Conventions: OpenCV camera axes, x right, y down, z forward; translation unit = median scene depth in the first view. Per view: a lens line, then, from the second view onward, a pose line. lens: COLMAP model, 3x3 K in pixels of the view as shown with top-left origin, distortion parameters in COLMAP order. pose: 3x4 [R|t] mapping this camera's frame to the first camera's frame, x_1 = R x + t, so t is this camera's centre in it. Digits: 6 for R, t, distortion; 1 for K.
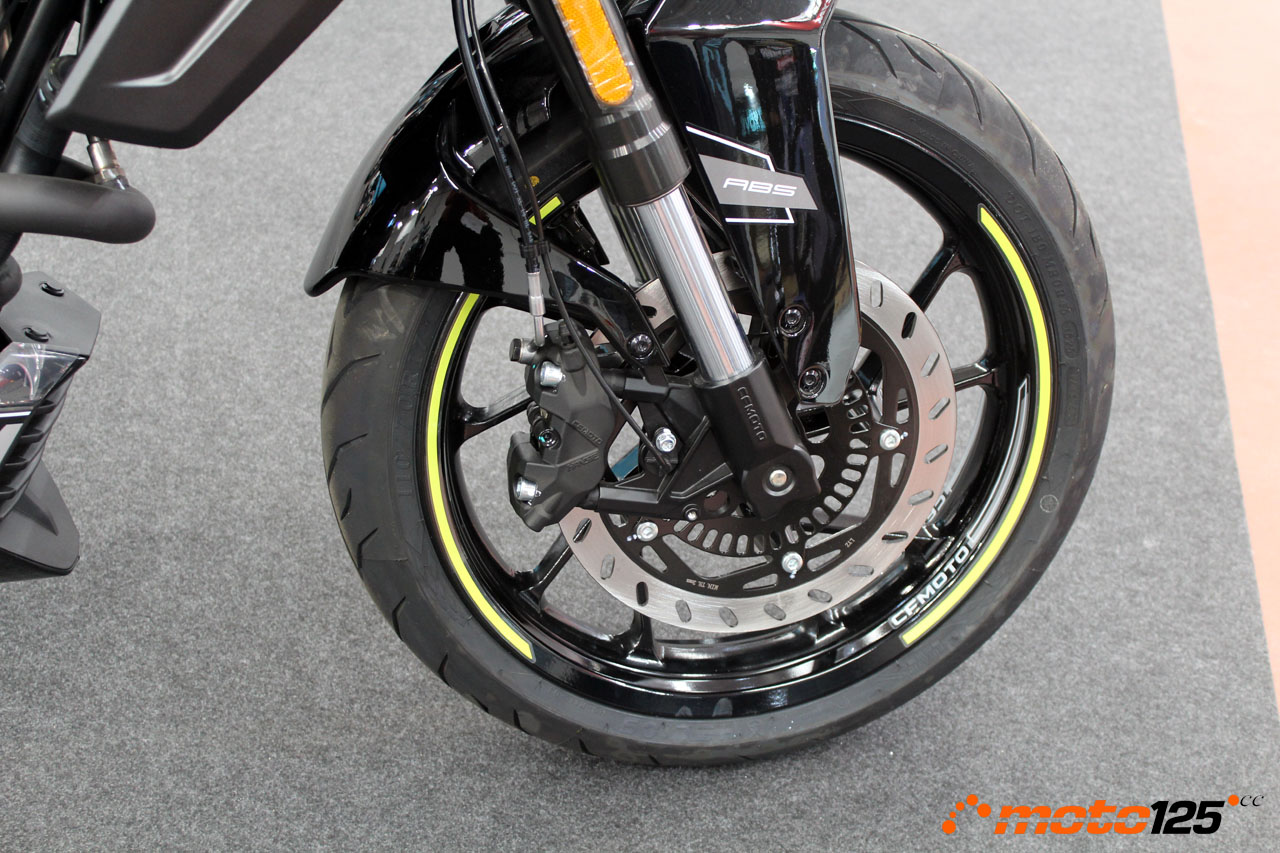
lens RADIAL K [[1800.9, 0, 638.7], [0, 1800.9, 427.2], [0, 0, 1]] dist [-0.011268, 0.000000]
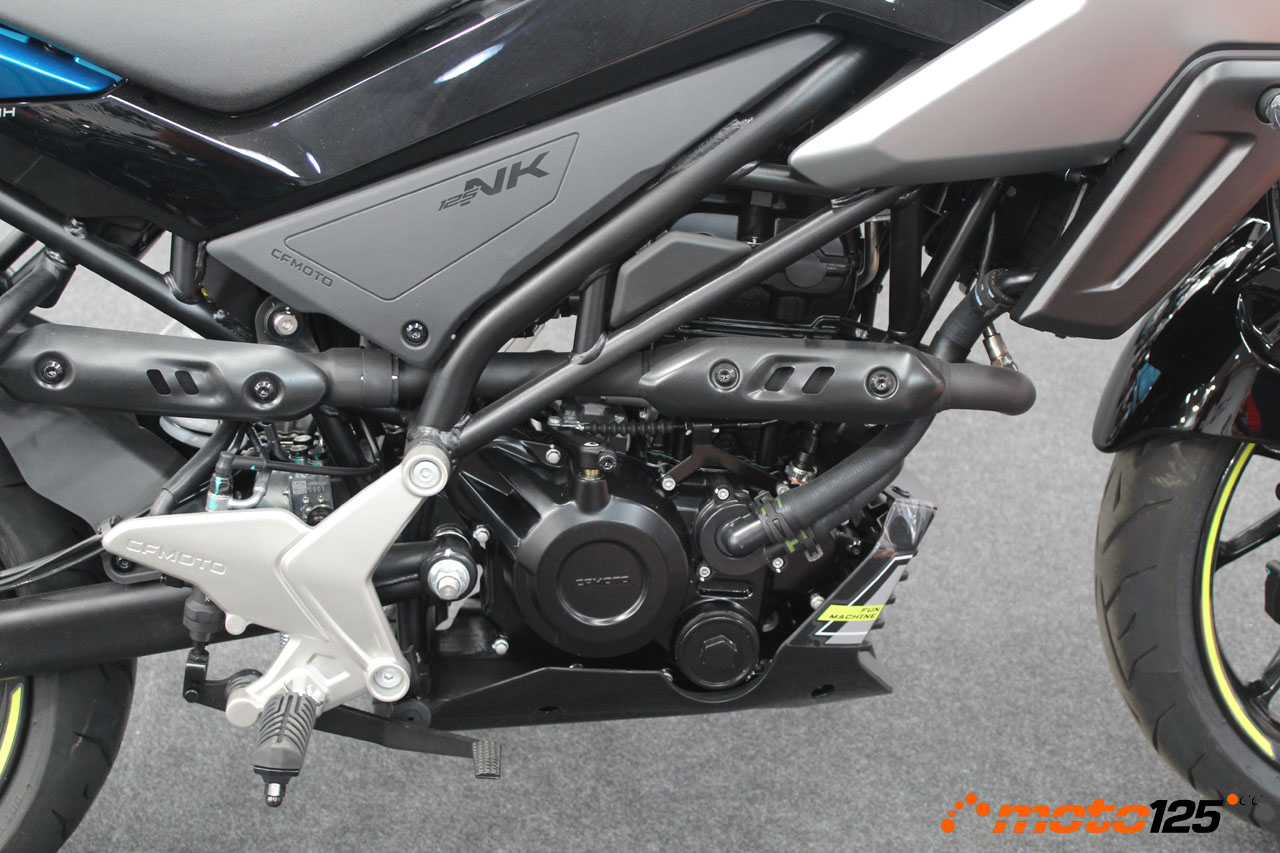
lens RADIAL K [[1800.9, 0, 641.2], [0, 1800.9, 426.3], [0, 0, 1]] dist [-0.011268, 0.000000]
pose [[0.995704, -0.040059, -0.083475, -0.323519], [0.032648, 0.995556, -0.088330, 0.004994], [0.086643, 0.085225, 0.992587, -0.187624]]
